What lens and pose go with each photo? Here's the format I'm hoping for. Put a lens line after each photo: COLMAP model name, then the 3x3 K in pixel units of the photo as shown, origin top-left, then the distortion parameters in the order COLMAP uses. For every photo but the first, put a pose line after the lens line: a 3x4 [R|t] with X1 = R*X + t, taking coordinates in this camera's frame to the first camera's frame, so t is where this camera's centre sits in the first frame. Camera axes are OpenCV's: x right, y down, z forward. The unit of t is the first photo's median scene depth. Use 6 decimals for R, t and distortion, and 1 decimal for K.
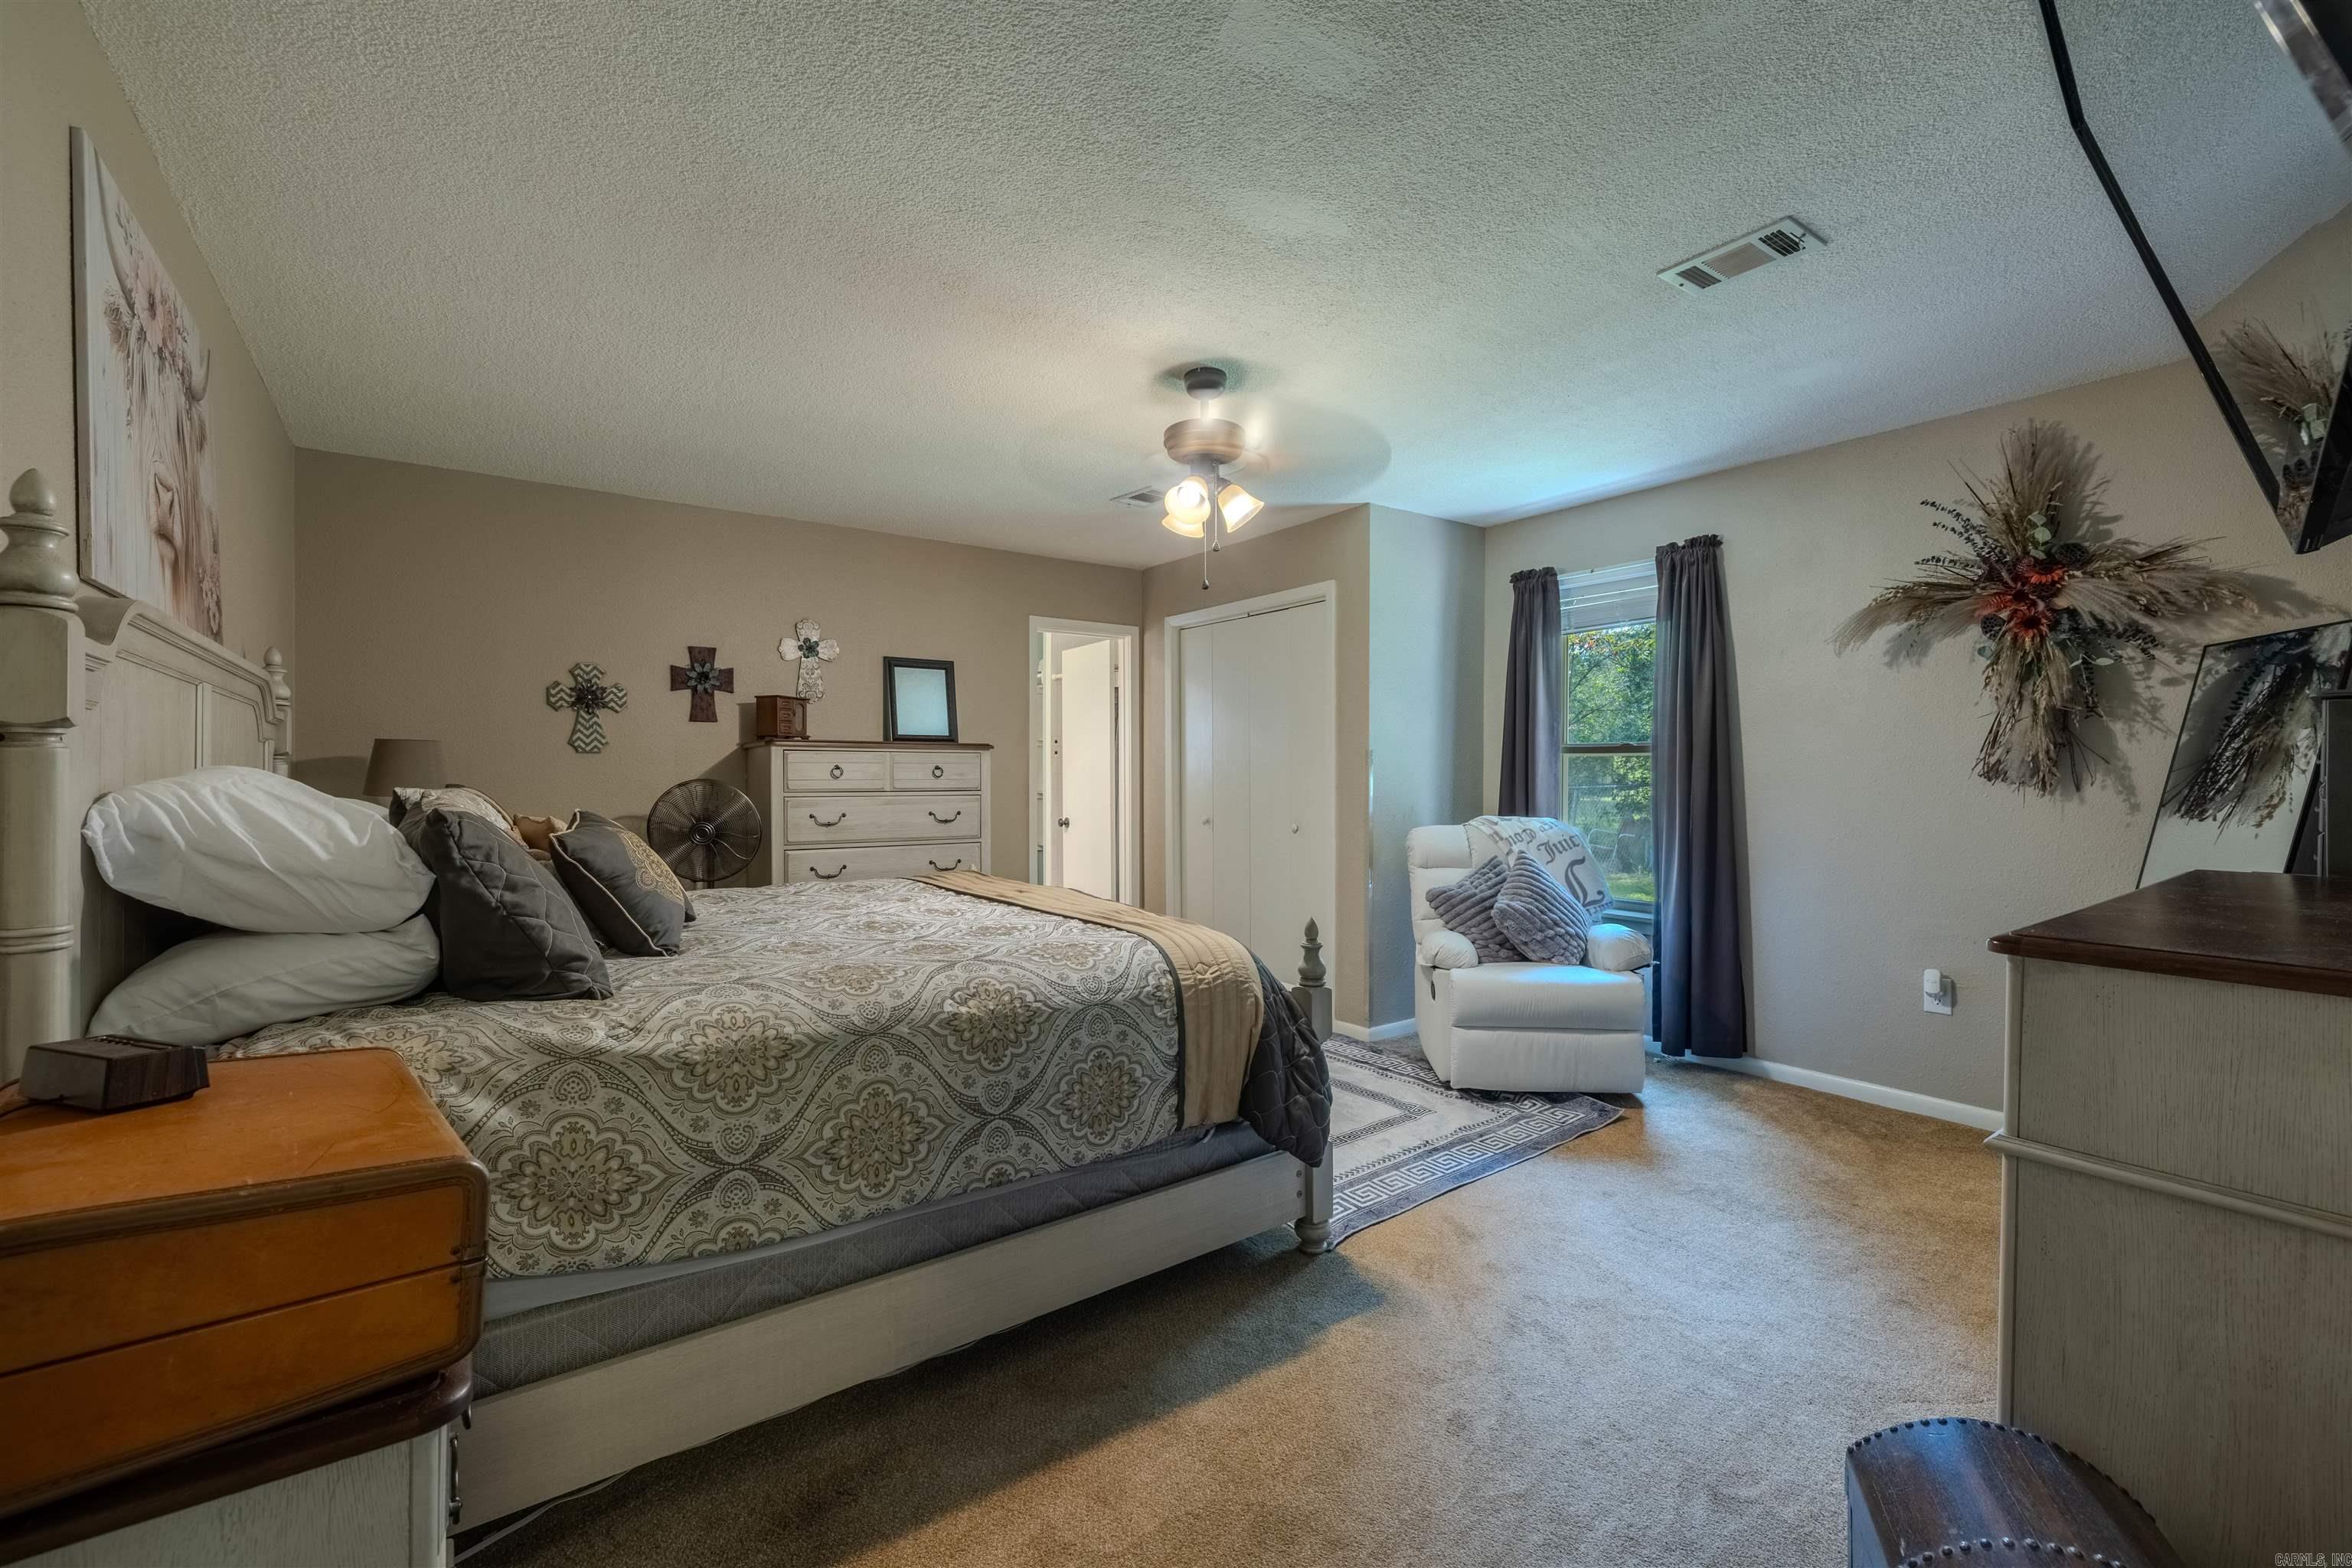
lens RADIAL K [[978.5, 0, 1169.7], [0, 978.5, 776.3], [0, 0, 1]] dist [-0.000232, 0.000506]
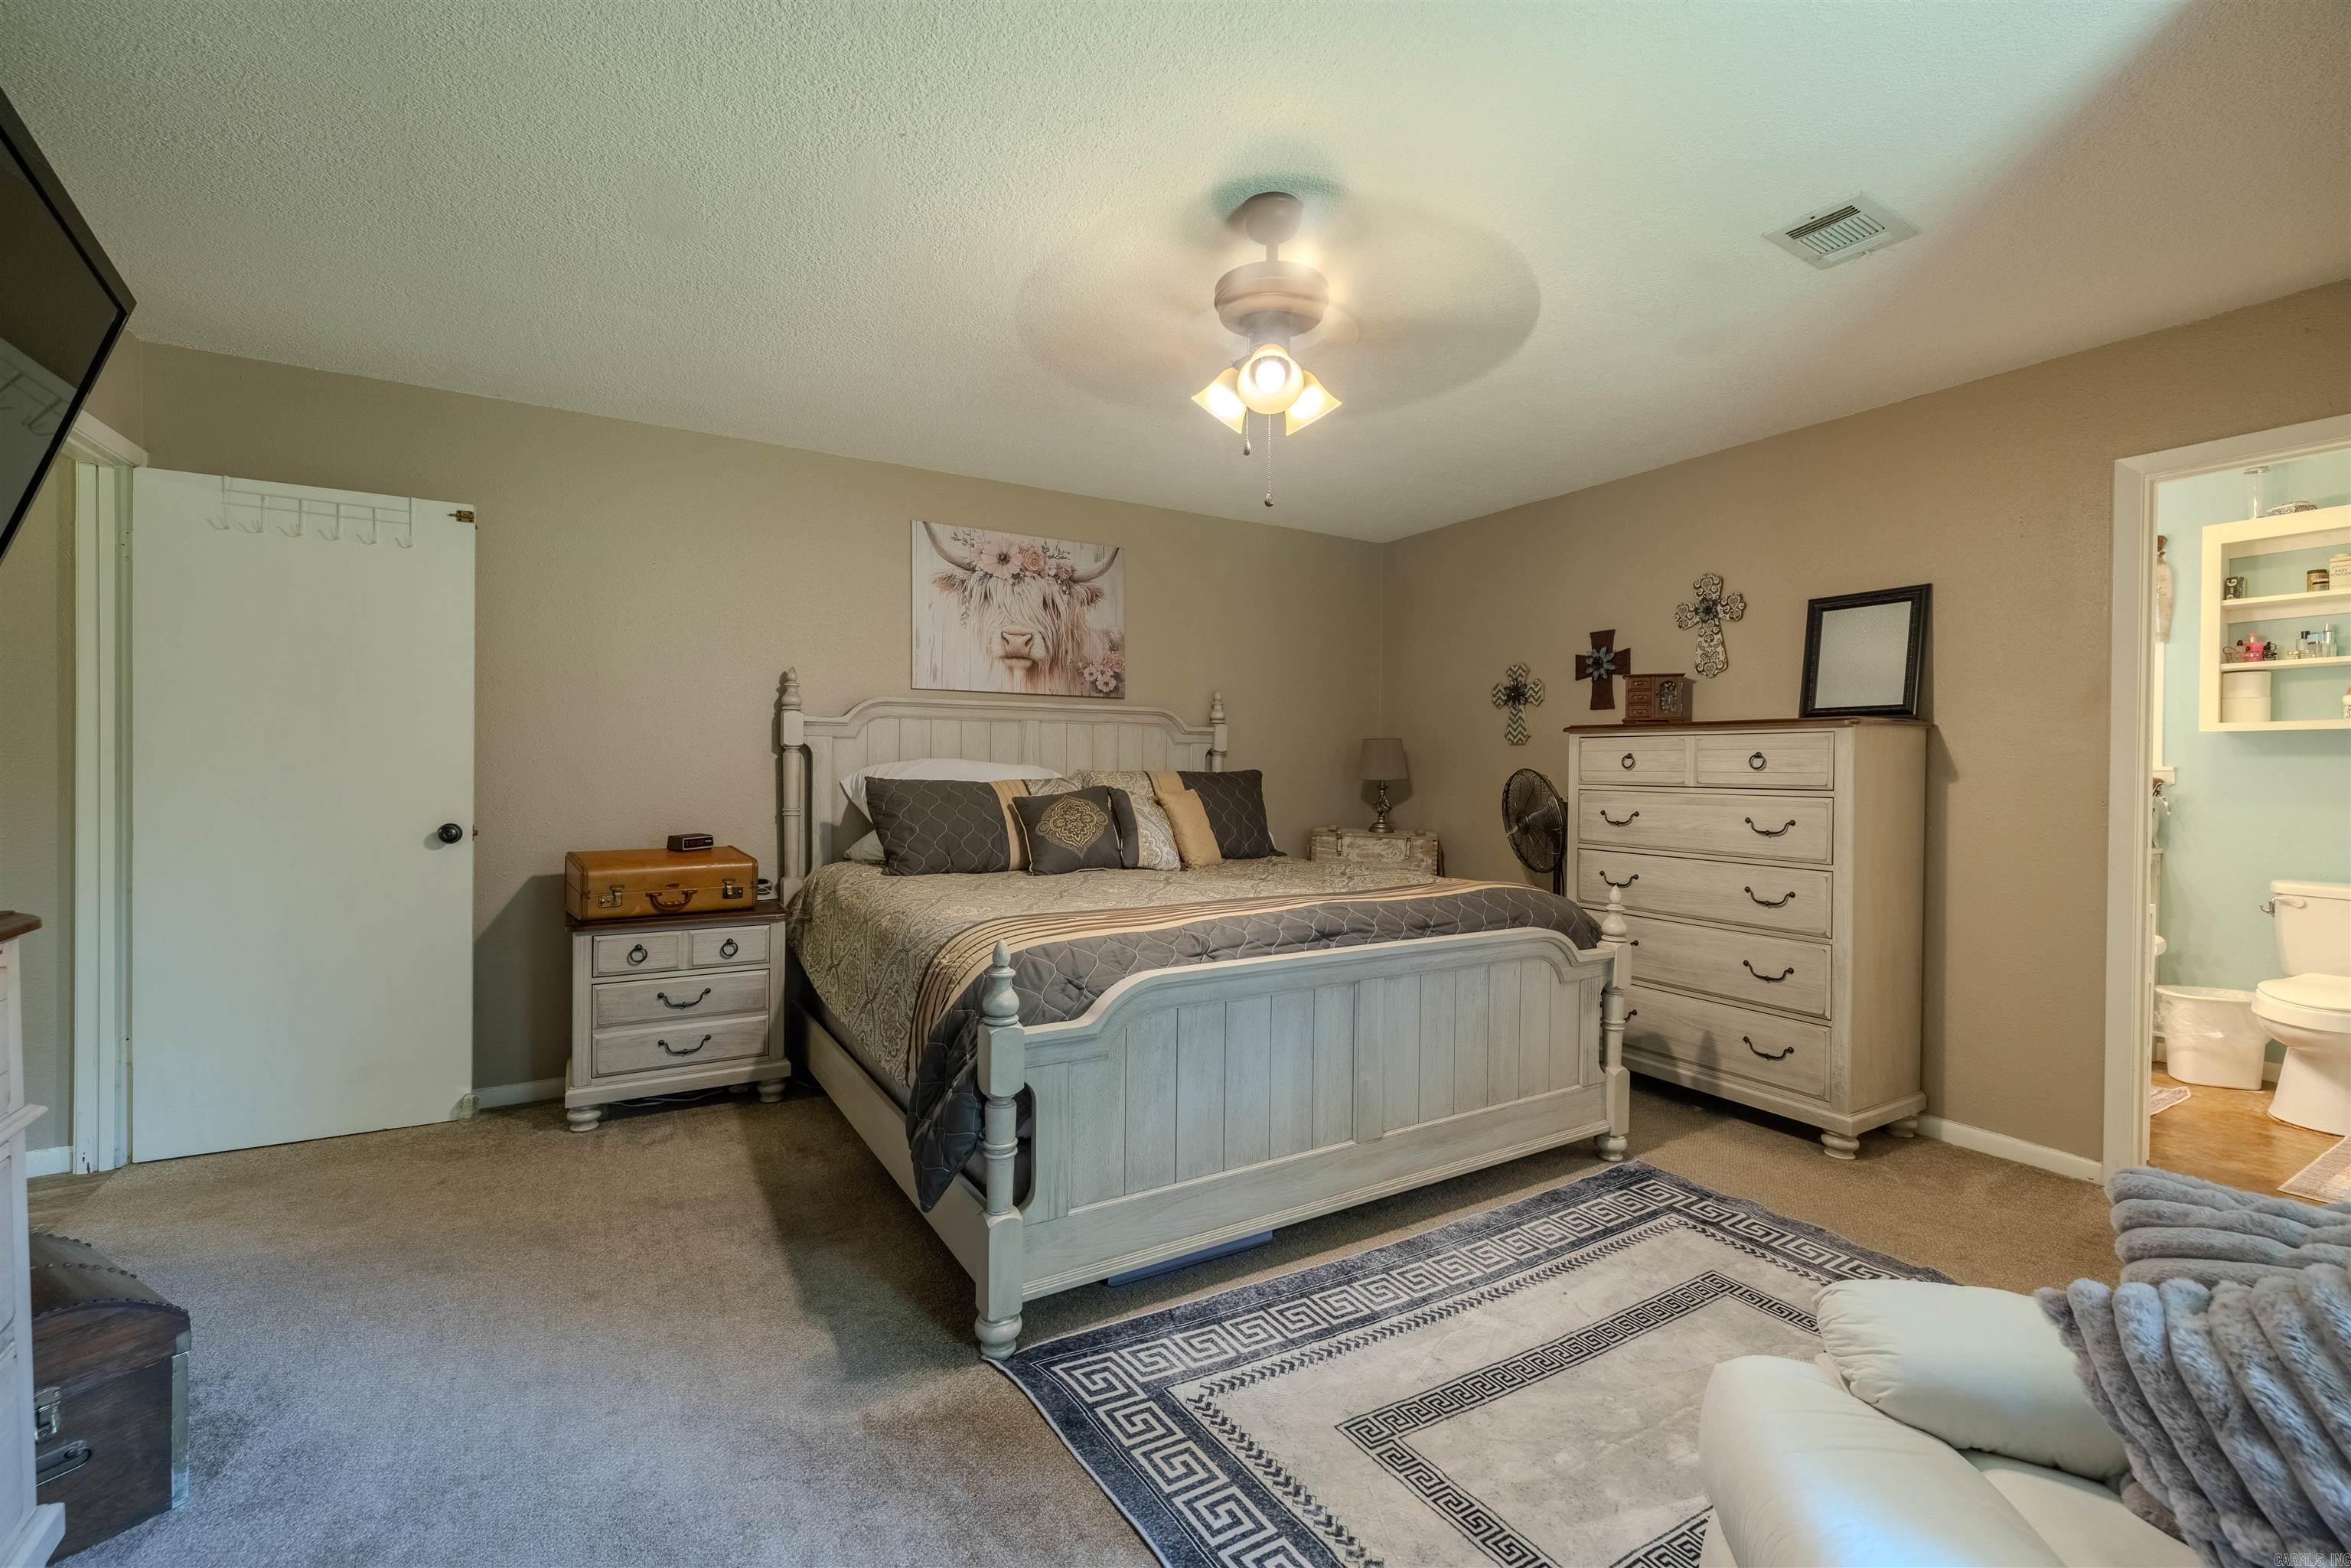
lens RADIAL K [[983.7, 0, 1173.8], [0, 983.7, 771.8], [0, 0, 1]] dist [0.001537, 0.000625]
pose [[-0.085546, 0.010314, -0.996281, 0.513411], [-0.005401, 0.999927, 0.010815, -0.002620], [0.996320, 0.006306, -0.085484, 0.661604]]
